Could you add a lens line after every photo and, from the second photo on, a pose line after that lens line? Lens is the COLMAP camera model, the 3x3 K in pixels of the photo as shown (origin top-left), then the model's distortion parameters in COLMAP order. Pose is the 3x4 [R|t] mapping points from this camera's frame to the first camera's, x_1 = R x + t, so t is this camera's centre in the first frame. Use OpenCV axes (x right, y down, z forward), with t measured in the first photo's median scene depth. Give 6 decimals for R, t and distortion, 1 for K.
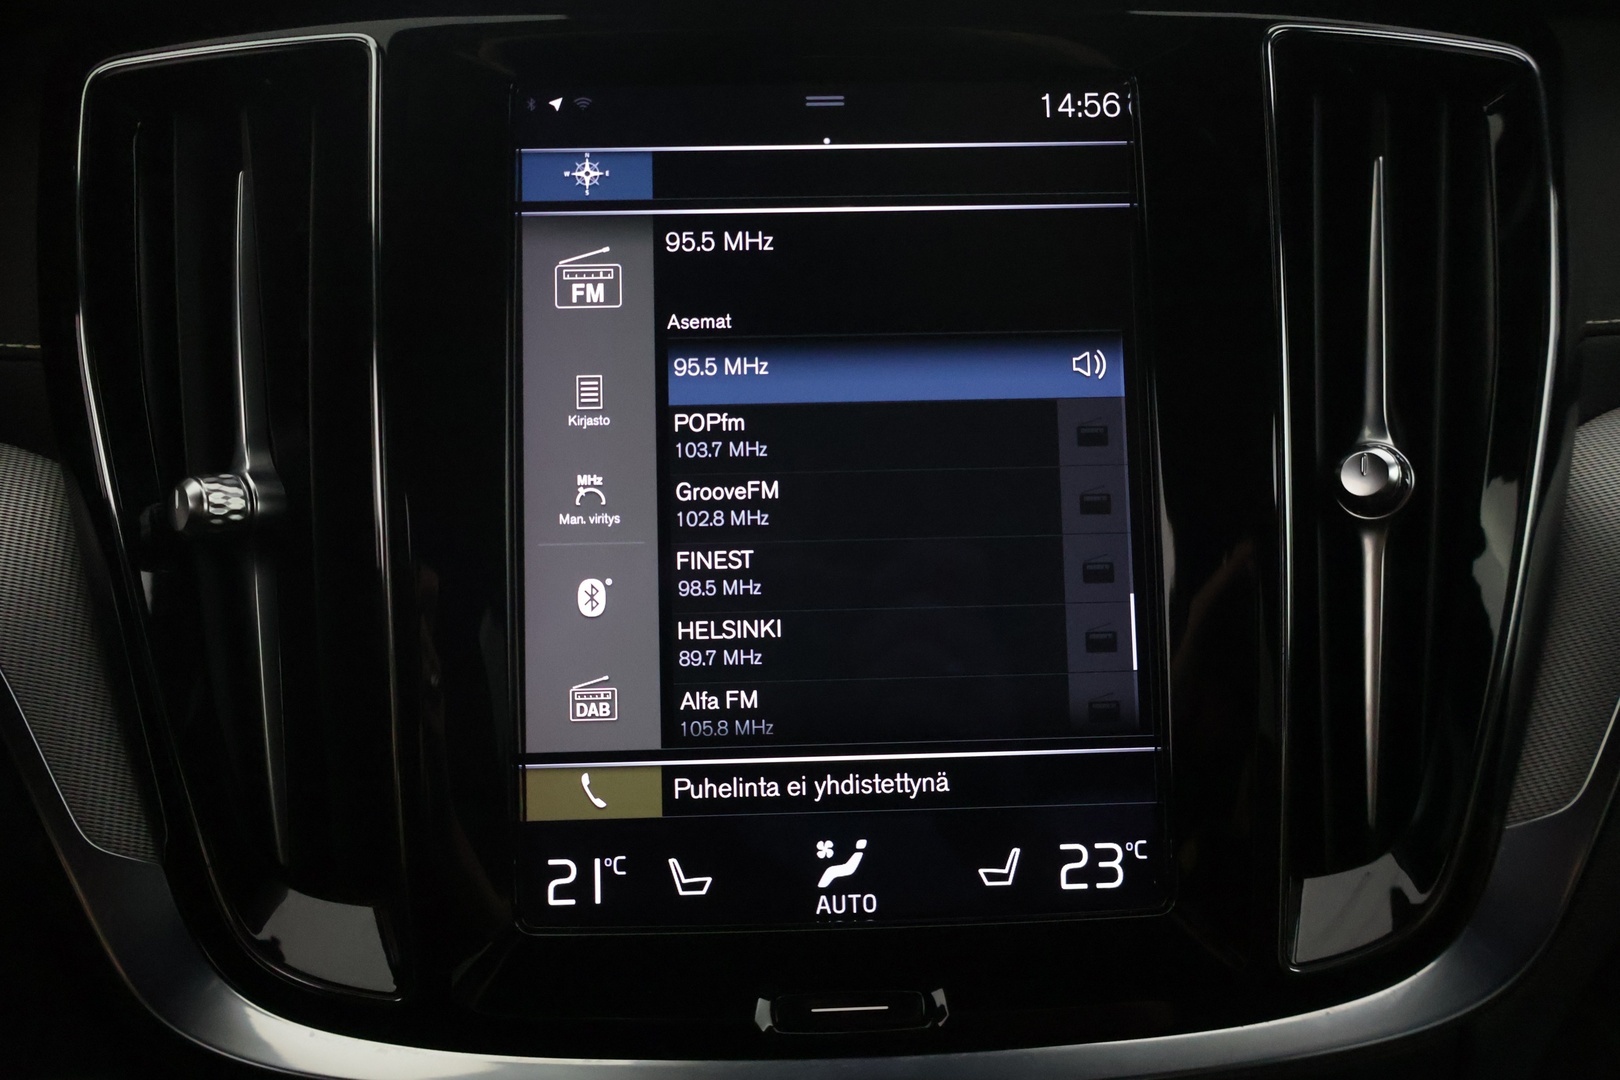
lens RADIAL K [[1423.6, 0, 810.9], [0, 1423.6, 547.2], [0, 0, 1]] dist [-0.030094, 0.012540]
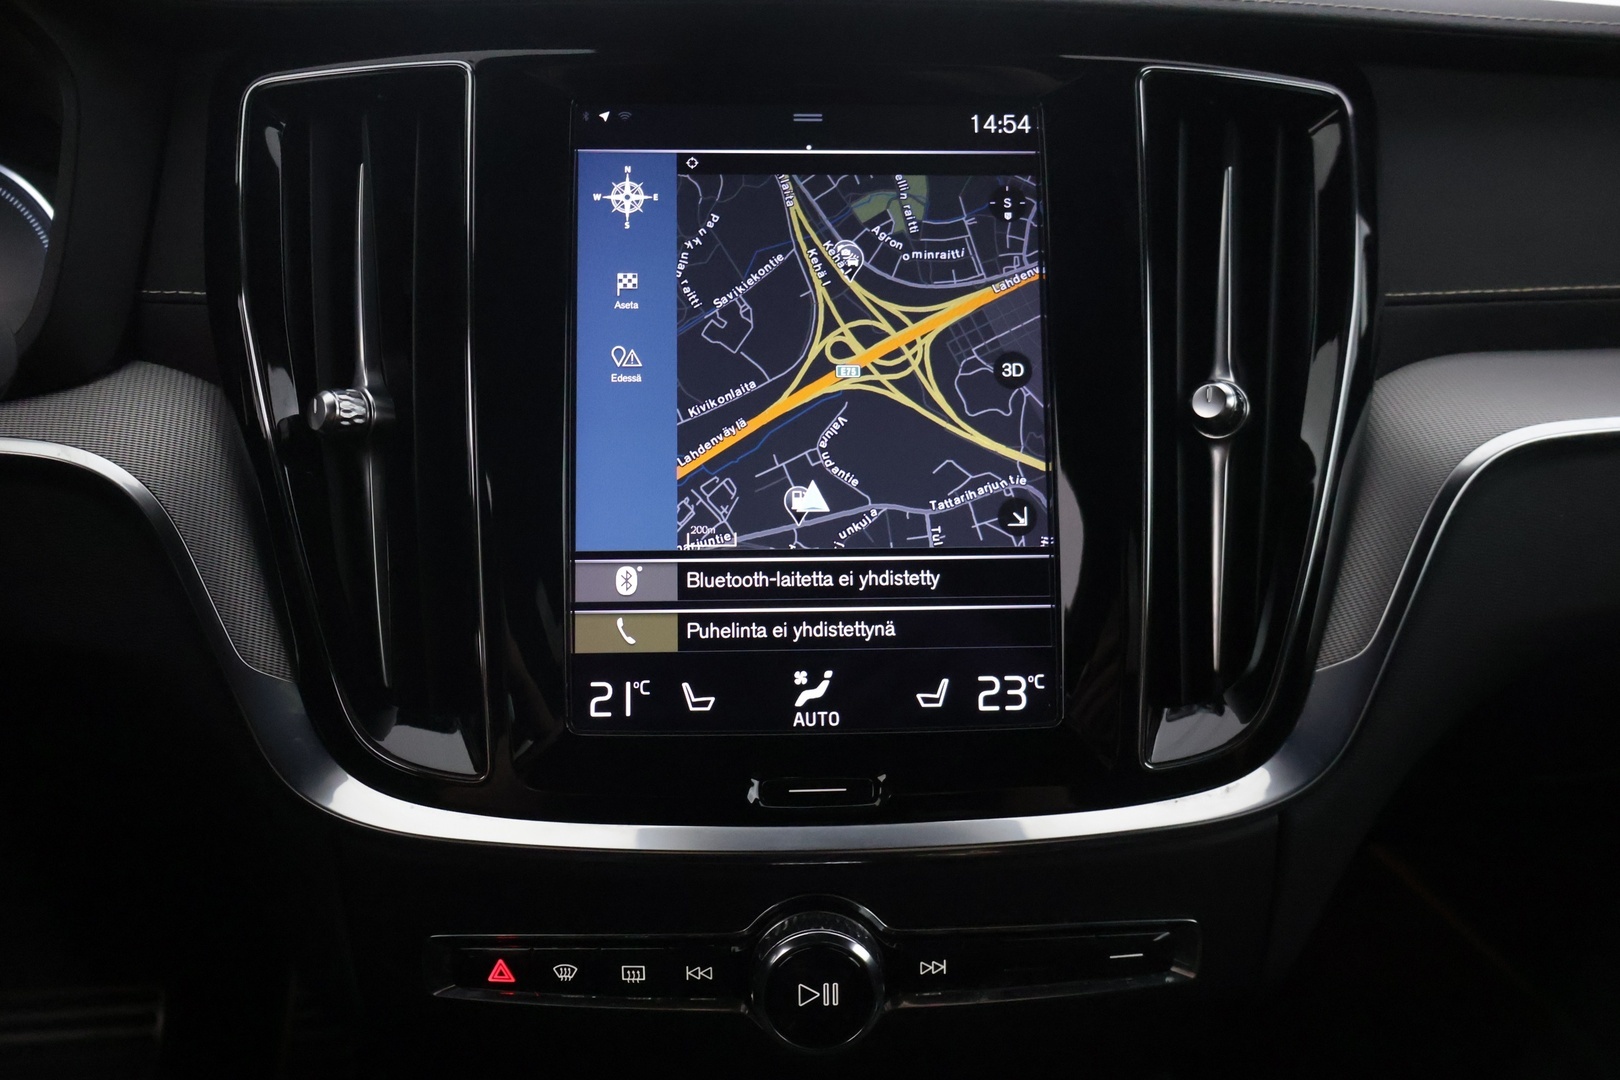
lens RADIAL K [[1423.6, 0, 815.4], [0, 1423.6, 555.9], [0, 0, 1]] dist [-0.030094, 0.012540]
pose [[0.999822, 0.012560, 0.014053, 0.003465], [-0.012226, 0.999647, -0.023586, 0.130112], [-0.014344, 0.023410, 0.999623, -0.325679]]
